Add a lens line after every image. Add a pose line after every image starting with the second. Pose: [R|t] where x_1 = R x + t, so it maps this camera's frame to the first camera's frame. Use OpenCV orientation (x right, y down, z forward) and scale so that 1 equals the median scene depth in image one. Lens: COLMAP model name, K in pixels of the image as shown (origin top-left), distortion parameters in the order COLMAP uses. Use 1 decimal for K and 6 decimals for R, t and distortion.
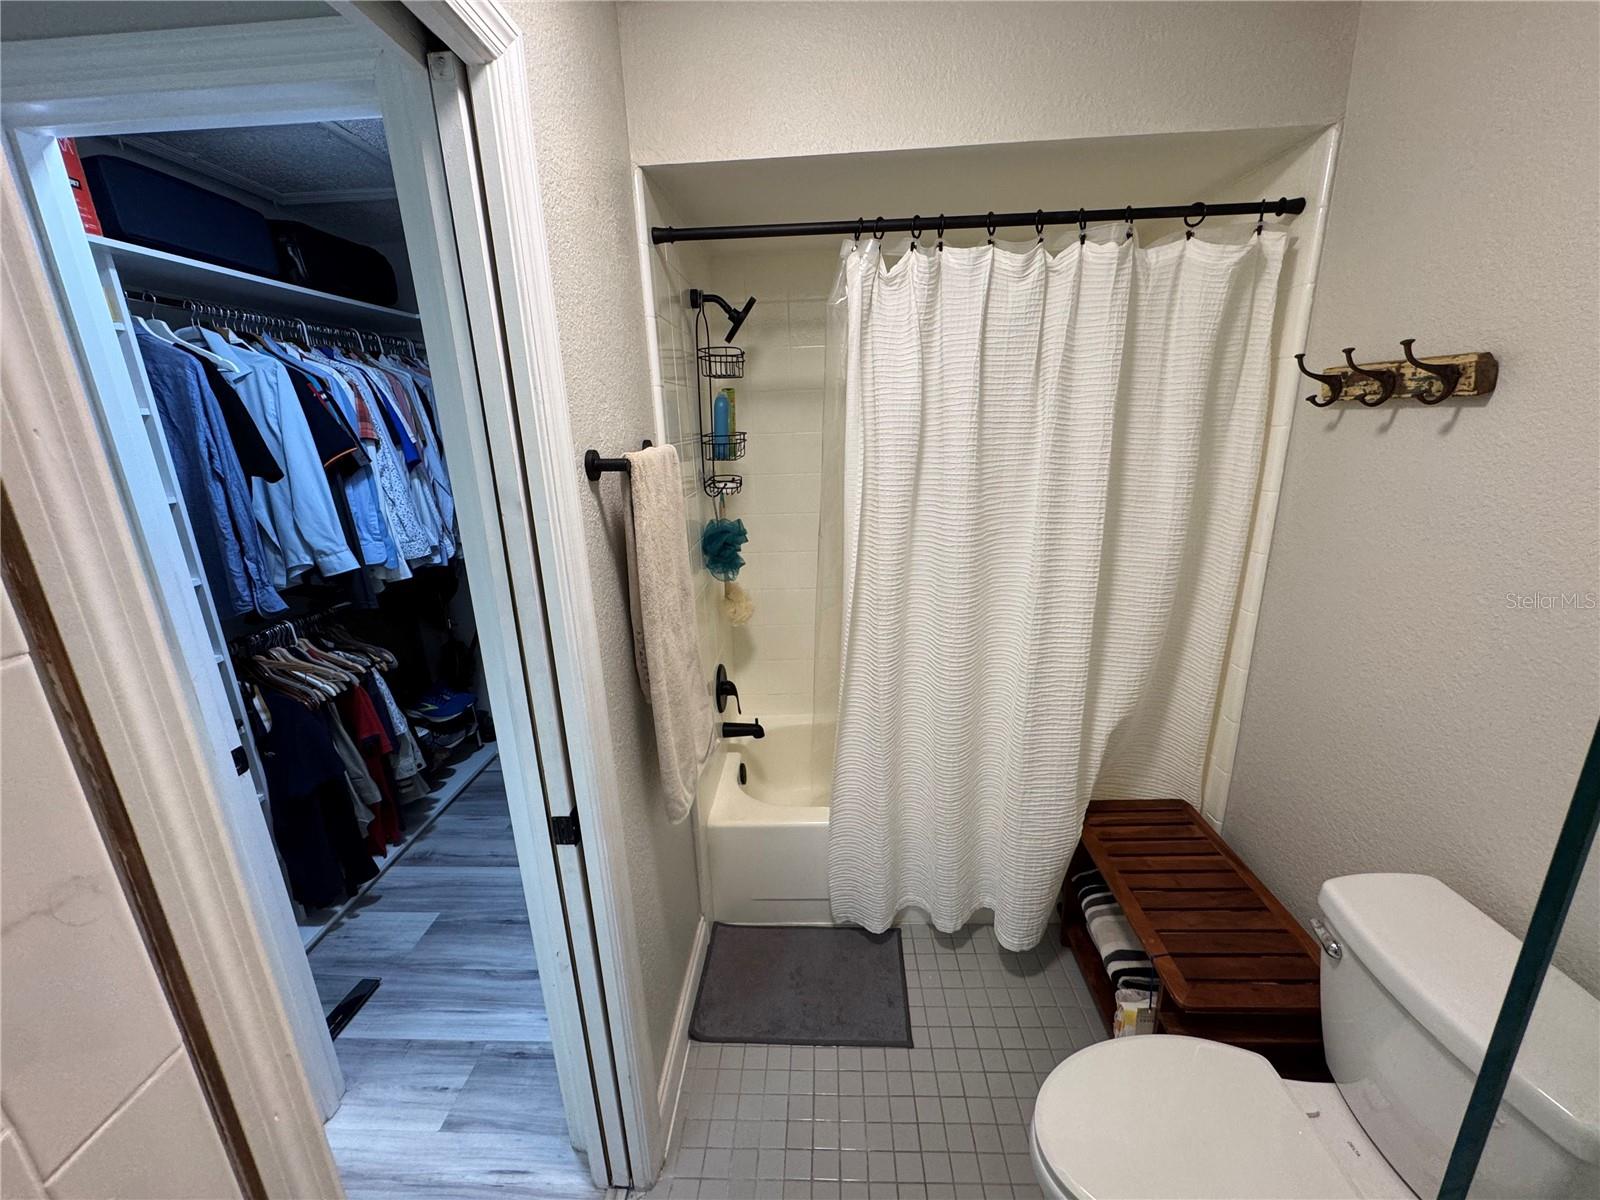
lens RADIAL K [[635.7, 0, 798.1], [0, 635.7, 599.9], [0, 0, 1]] dist [-0.001779, -0.000299]
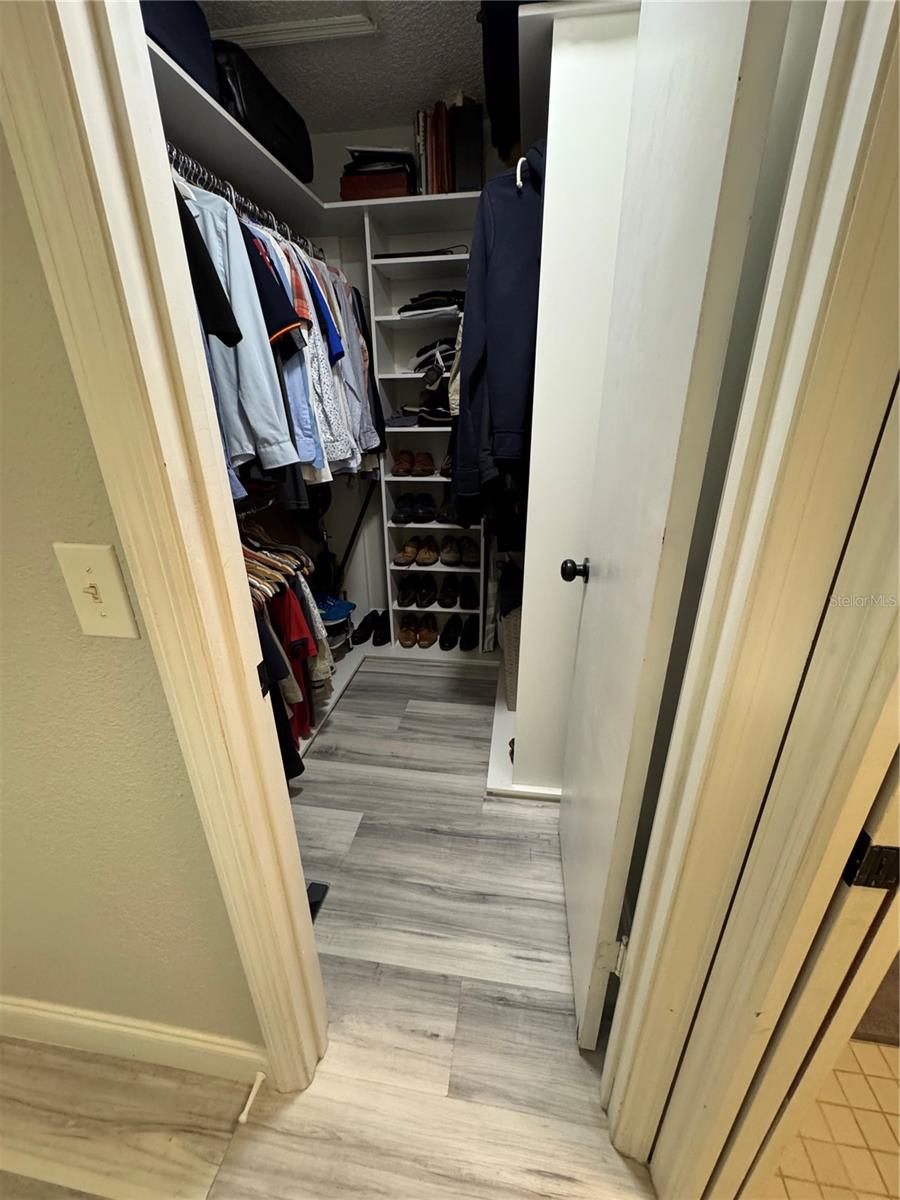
lens RADIAL K [[476.8, 0, 450.0], [0, 476.8, 600.0], [0, 0, 1]] dist [-0.001779, -0.000299]
pose [[0.993663, 0.063841, -0.092509, -0.401421], [-0.052195, 0.991001, 0.123262, 0.053472], [0.099546, -0.117653, 0.988053, 0.315588]]
